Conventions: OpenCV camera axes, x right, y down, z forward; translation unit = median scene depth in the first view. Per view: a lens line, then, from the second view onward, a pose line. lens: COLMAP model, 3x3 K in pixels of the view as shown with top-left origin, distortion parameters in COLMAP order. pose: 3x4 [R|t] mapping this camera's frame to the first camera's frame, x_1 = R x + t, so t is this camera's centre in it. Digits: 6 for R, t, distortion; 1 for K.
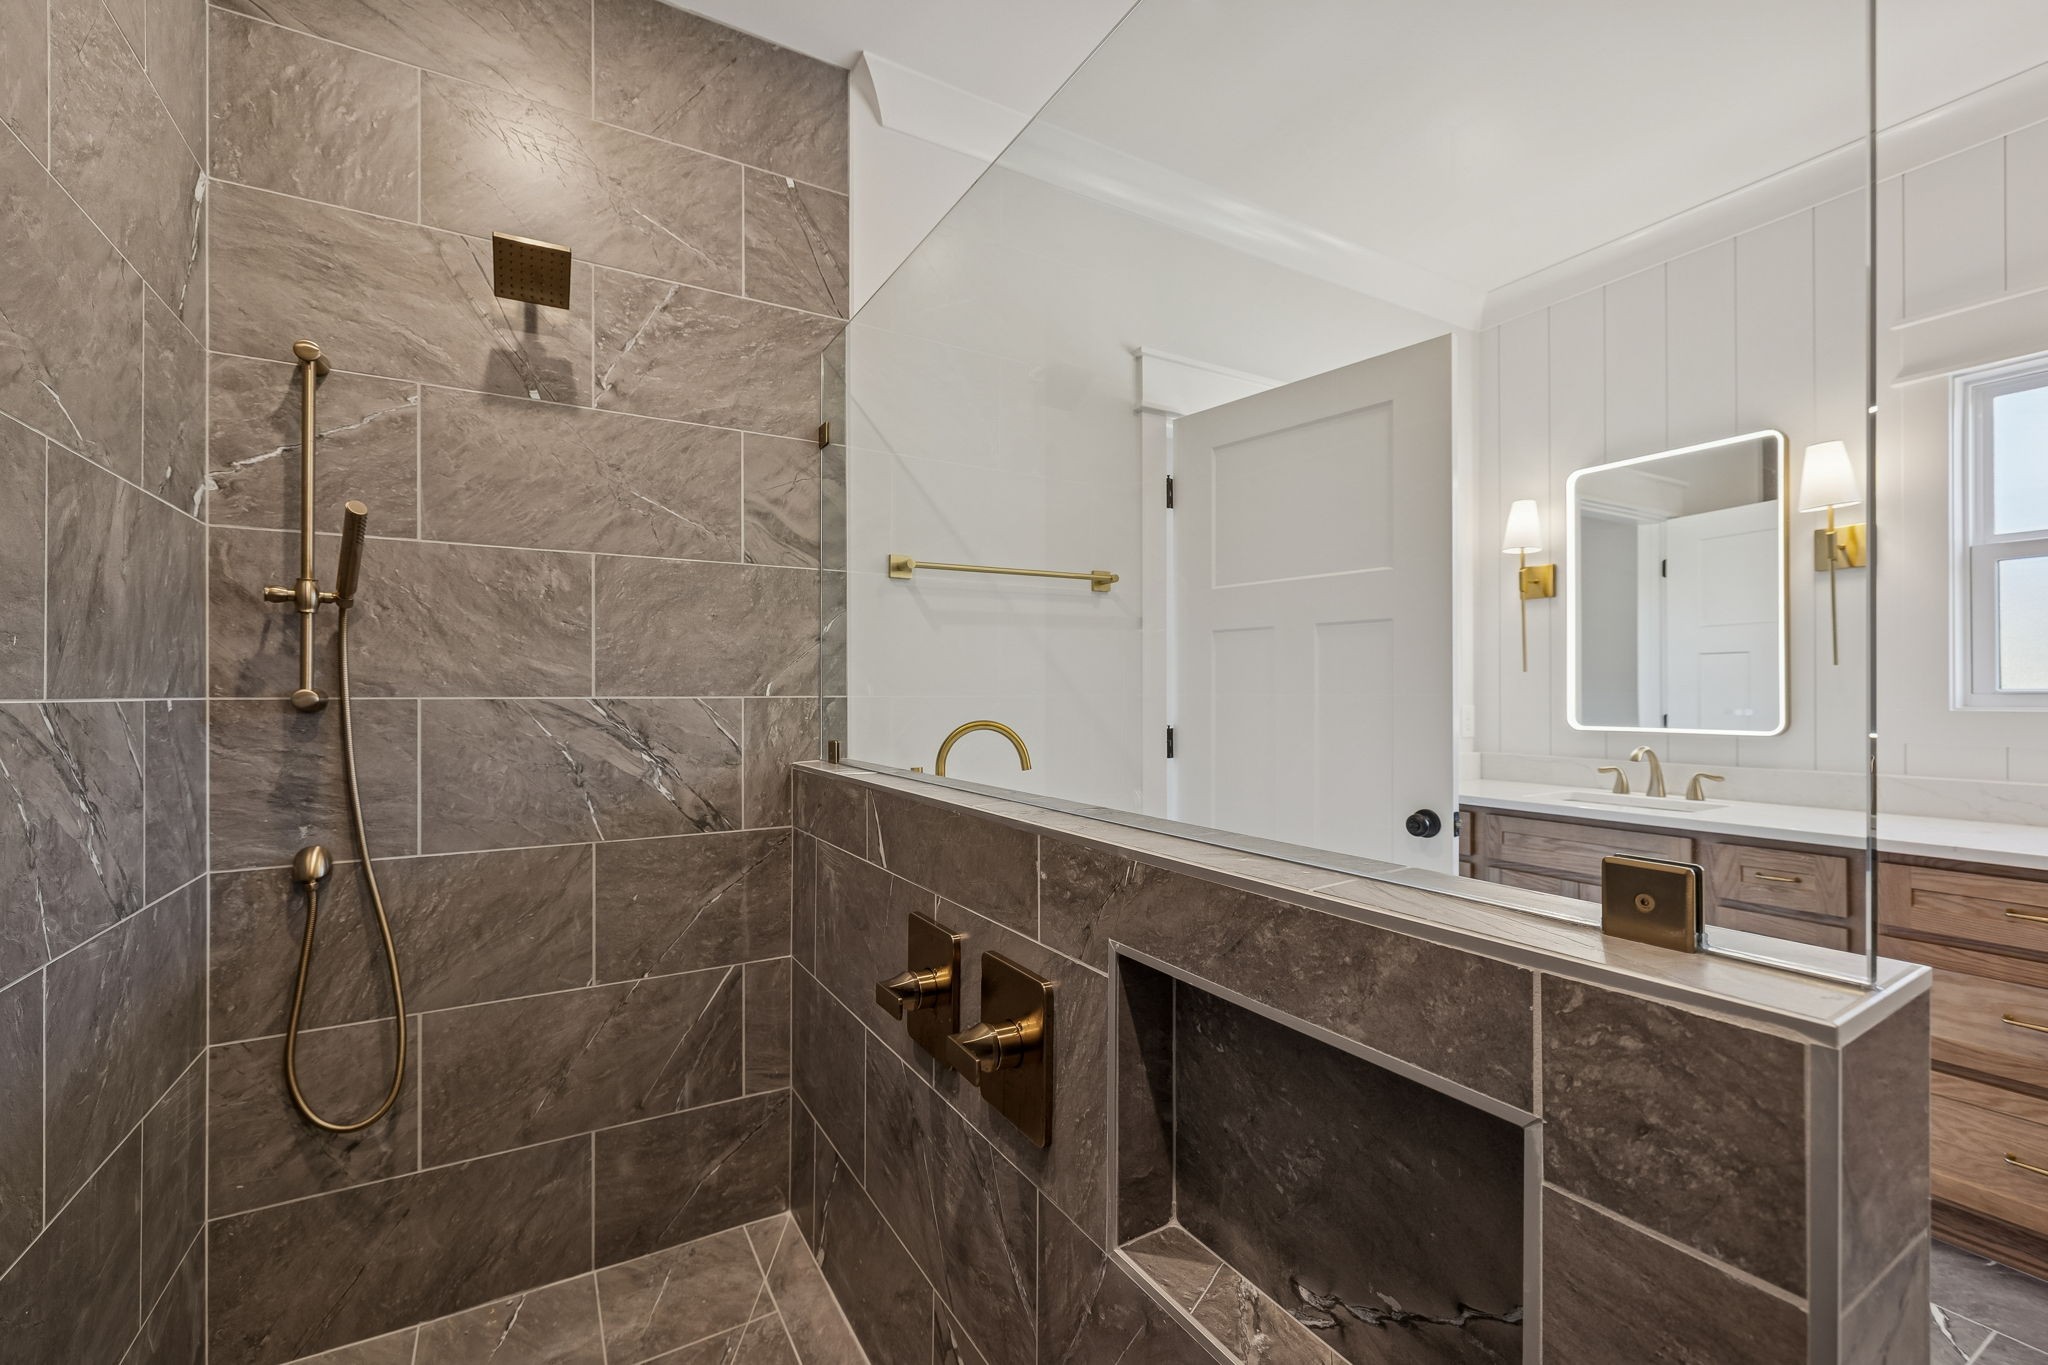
lens RADIAL K [[863.2, 0, 1019.2], [0, 863.2, 691.2], [0, 0, 1]] dist [0.001527, -0.000264]
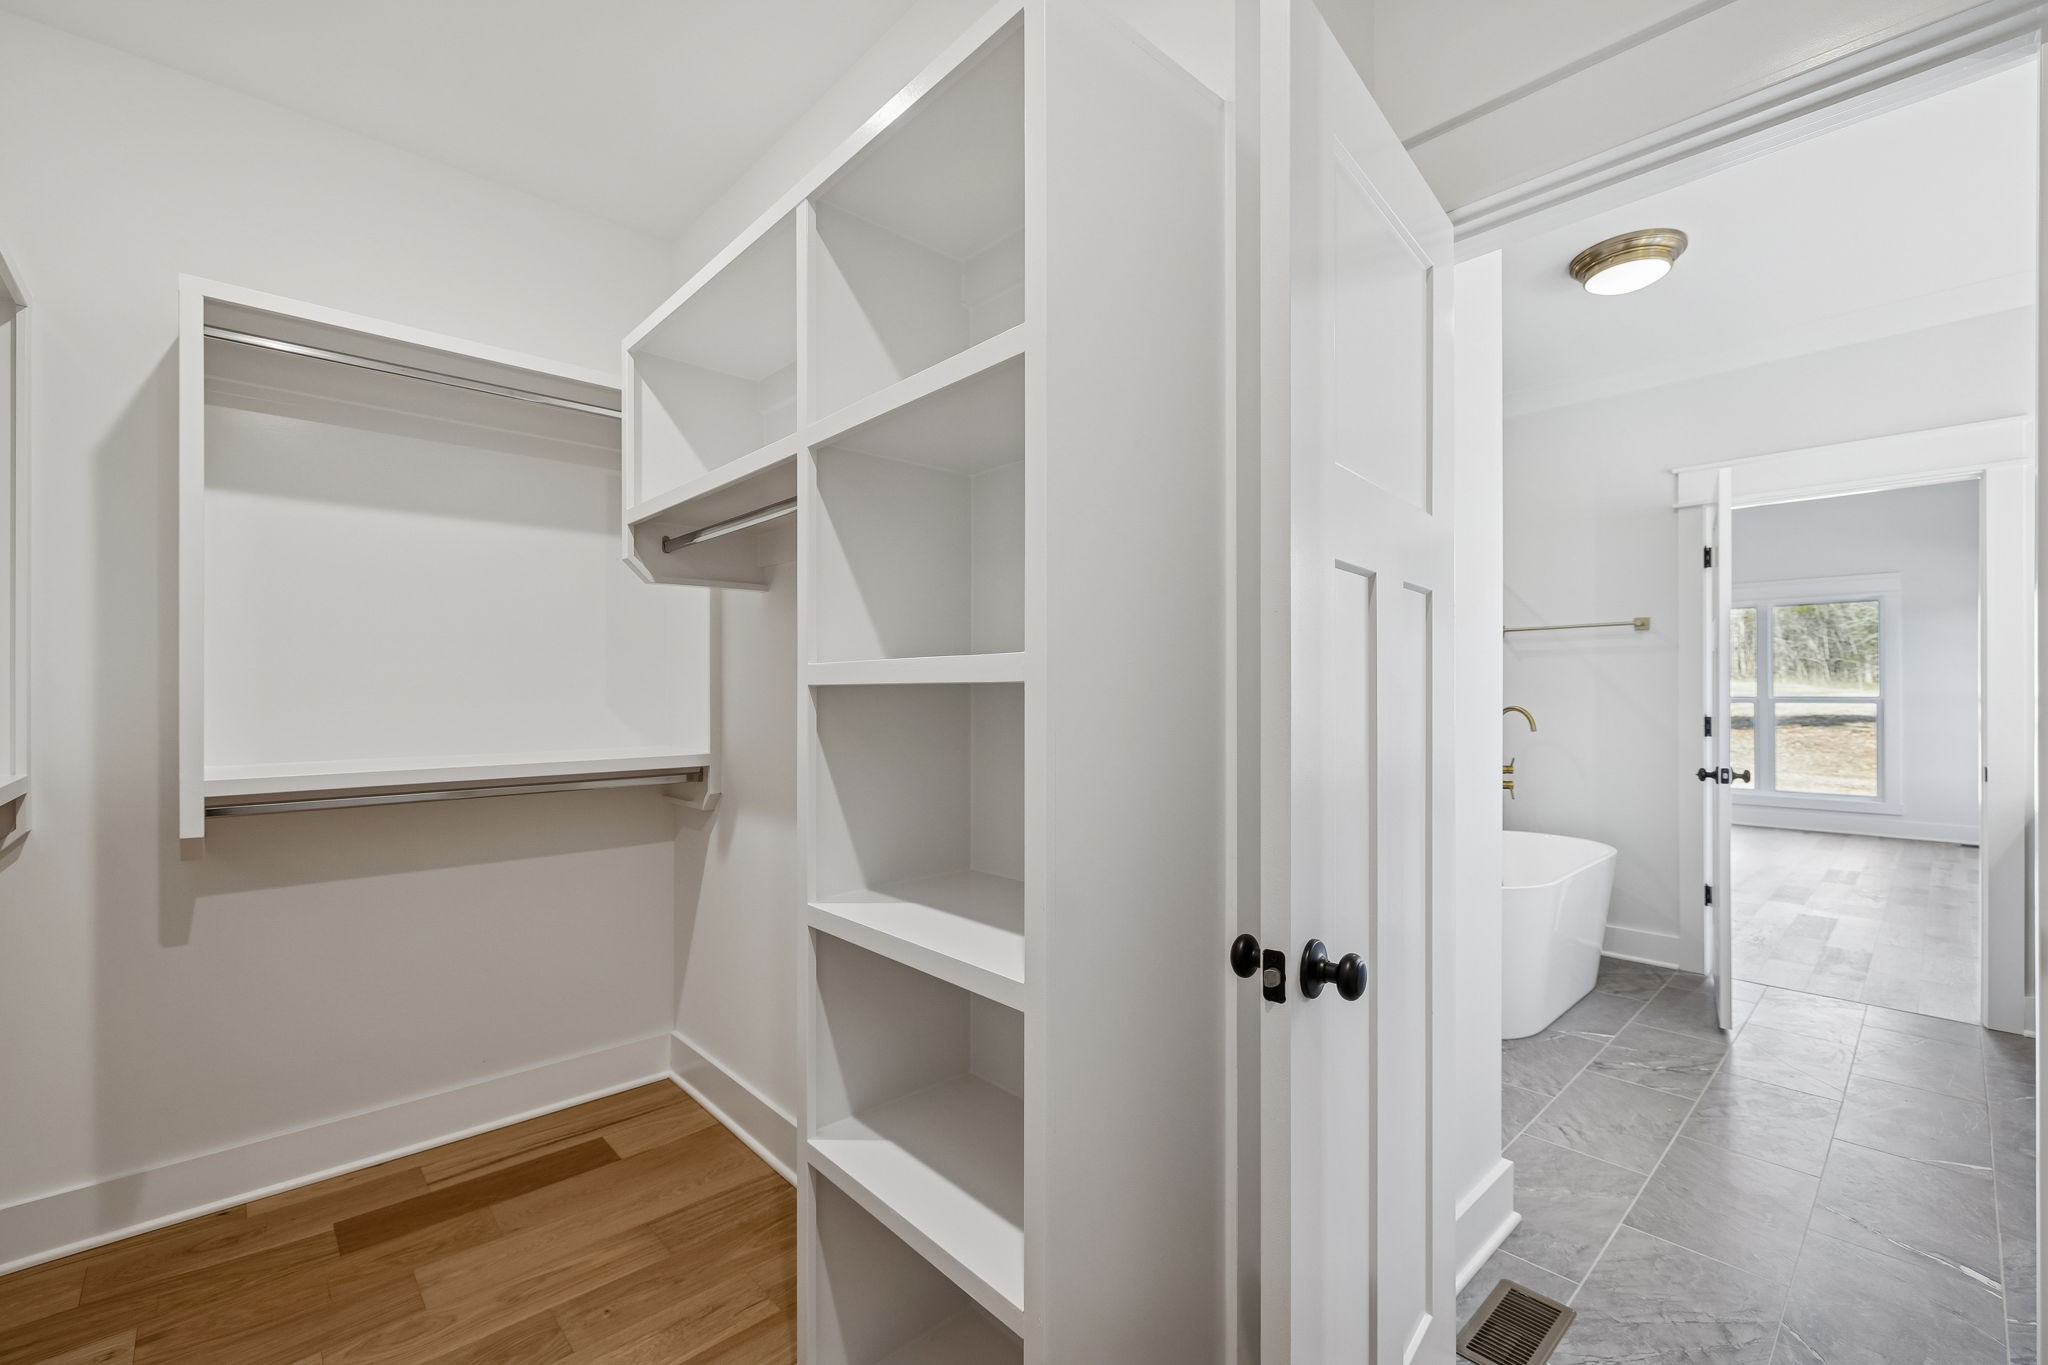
lens RADIAL K [[863.2, 0, 1019.2], [0, 863.2, 691.2], [0, 0, 1]] dist [0.001527, -0.000264]
pose [[0.222922, -0.001228, -0.974835, 1.797154], [0.006971, 0.999976, 0.000335, -0.012375], [0.974811, -0.006870, 0.222926, -0.637213]]
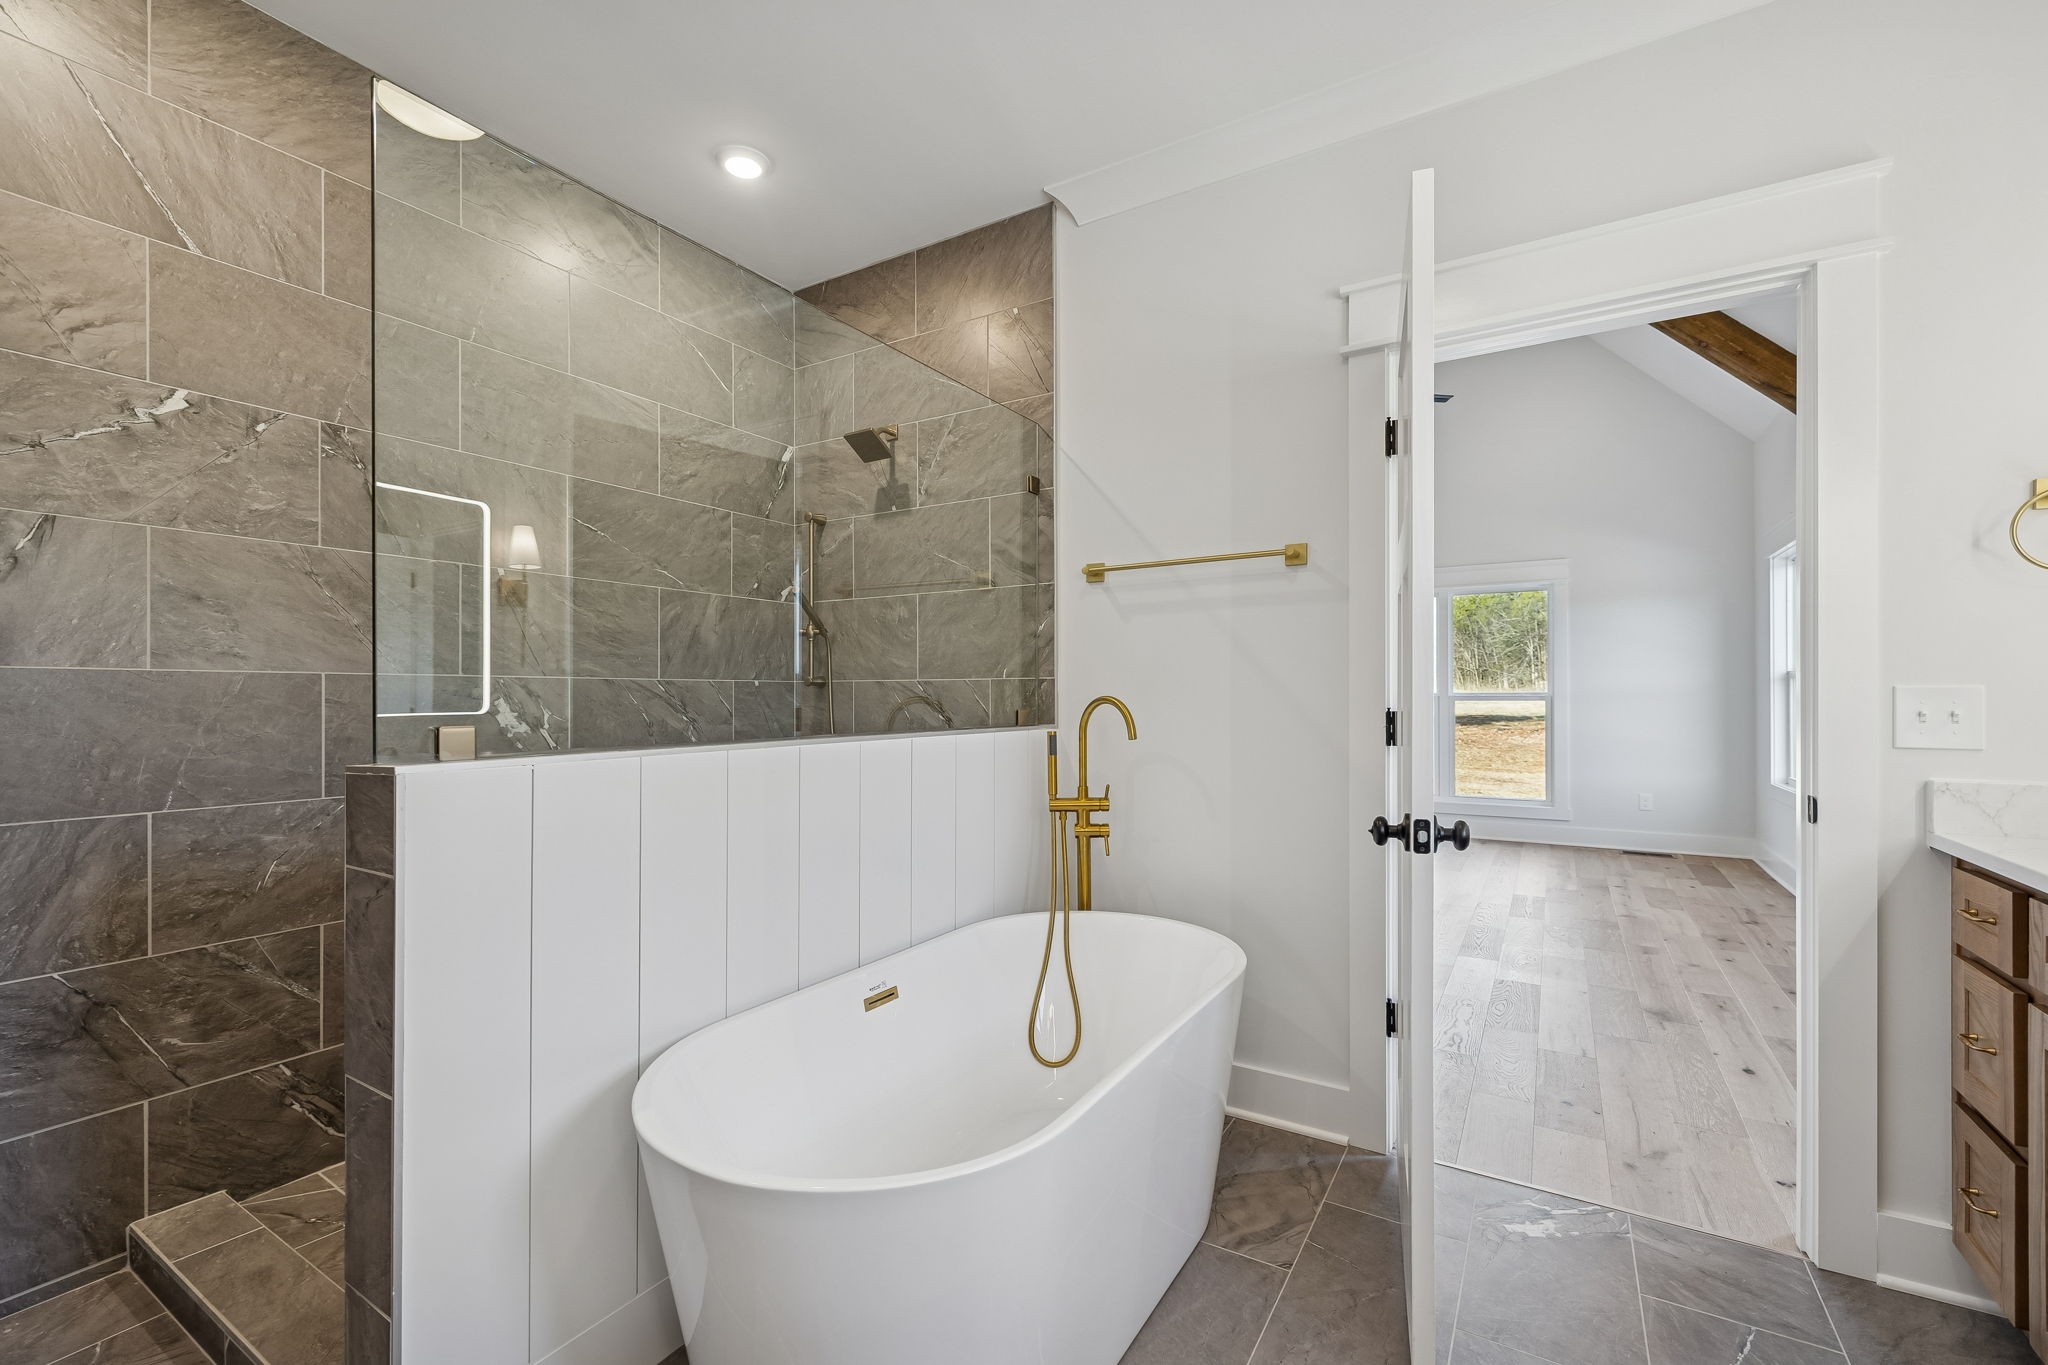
lens RADIAL K [[863.2, 0, 1019.2], [0, 863.2, 691.2], [0, 0, 1]] dist [0.001527, -0.000264]
pose [[0.471011, -0.003043, -0.882122, 1.004601], [0.003568, 0.999992, -0.001545, 0.030469], [0.882120, -0.002419, 0.471018, 0.357699]]
